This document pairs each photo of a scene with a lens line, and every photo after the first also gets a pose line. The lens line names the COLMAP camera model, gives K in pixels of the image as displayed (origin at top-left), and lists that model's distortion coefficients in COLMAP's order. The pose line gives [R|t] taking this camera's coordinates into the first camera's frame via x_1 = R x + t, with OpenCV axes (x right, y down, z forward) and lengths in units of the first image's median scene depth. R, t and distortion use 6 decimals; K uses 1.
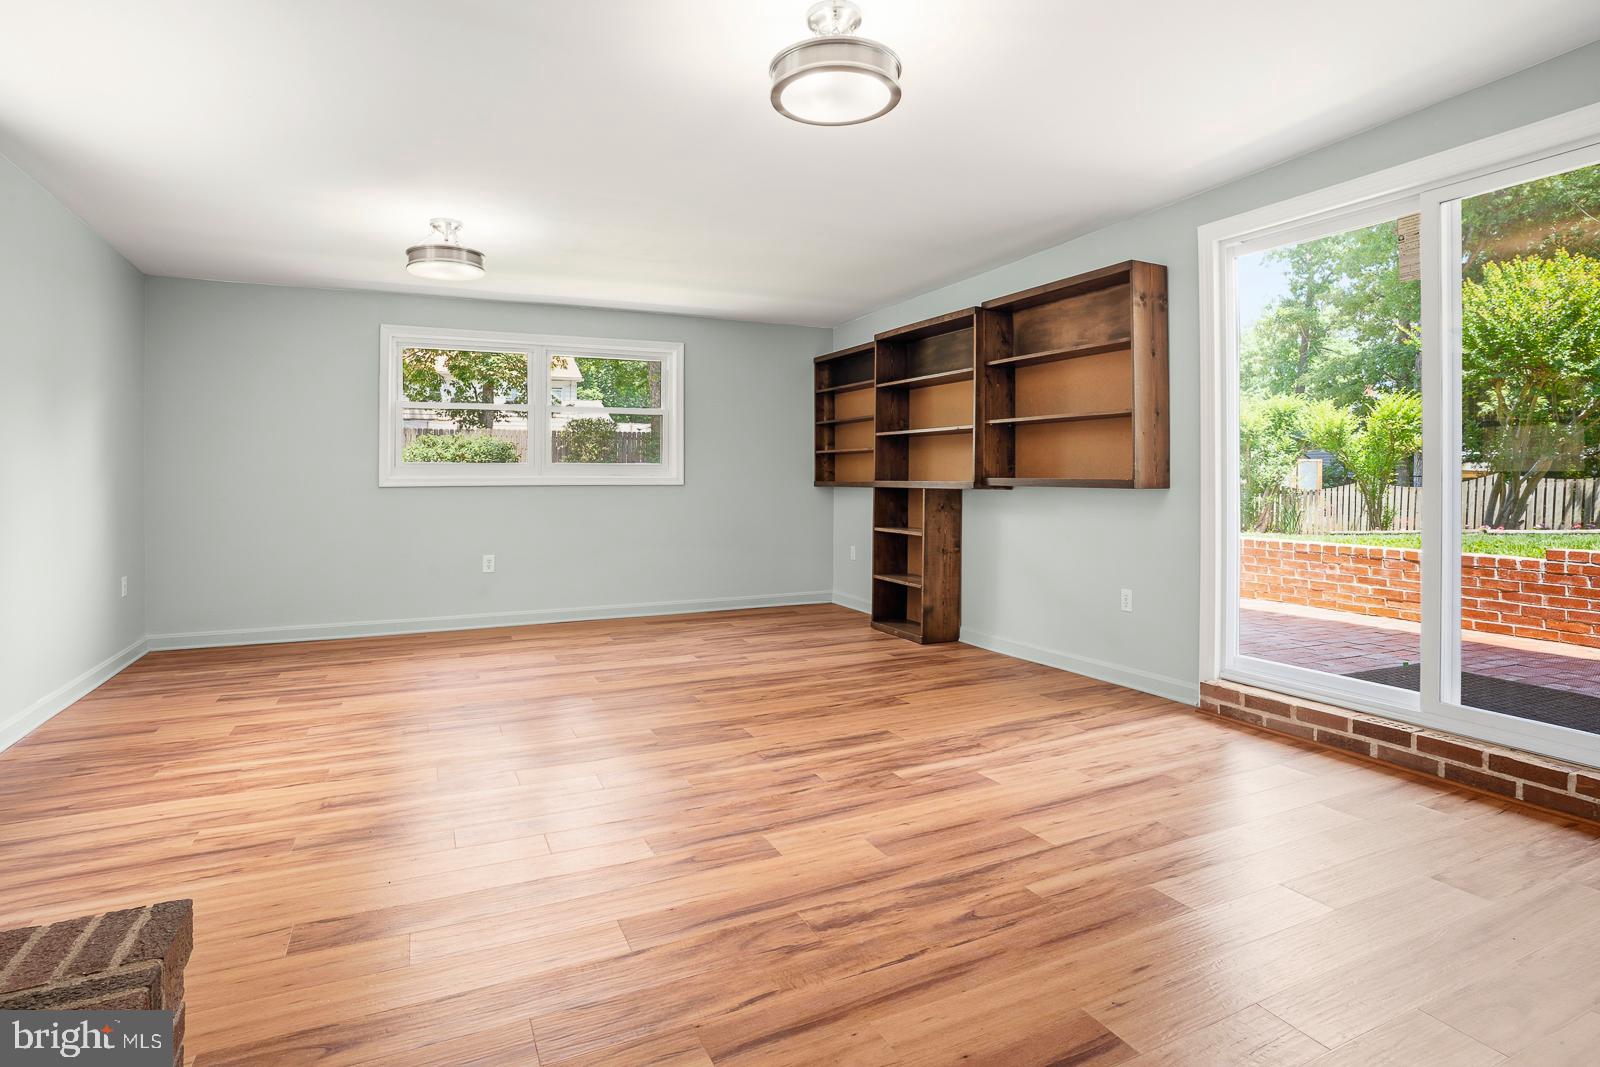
lens RADIAL K [[817.3, 0, 794.6], [0, 817.3, 535.7], [0, 0, 1]] dist [-0.030627, 0.002873]
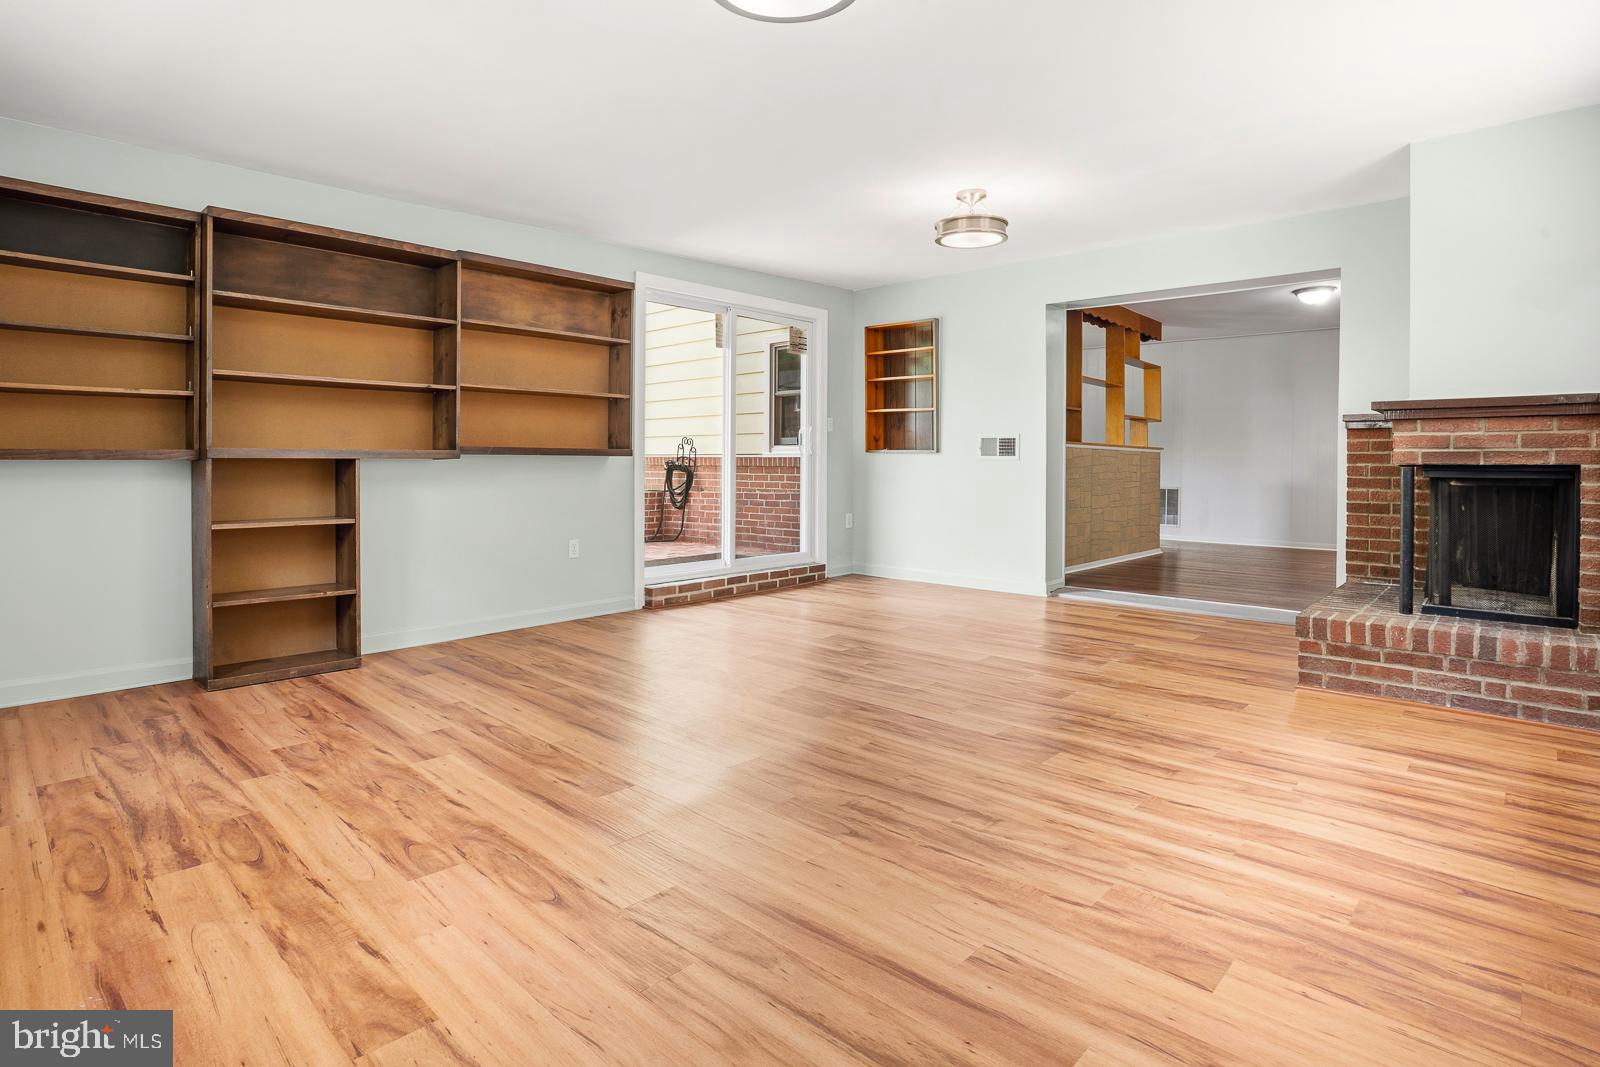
lens RADIAL K [[817.3, 0, 790.2], [0, 817.3, 530.6], [0, 0, 1]] dist [-0.030627, 0.002873]
pose [[-0.374515, -0.080599, 0.923711, -1.102289], [0.053647, 0.992662, 0.108366, -0.082667], [-0.925668, 0.090139, -0.367443, 1.499674]]
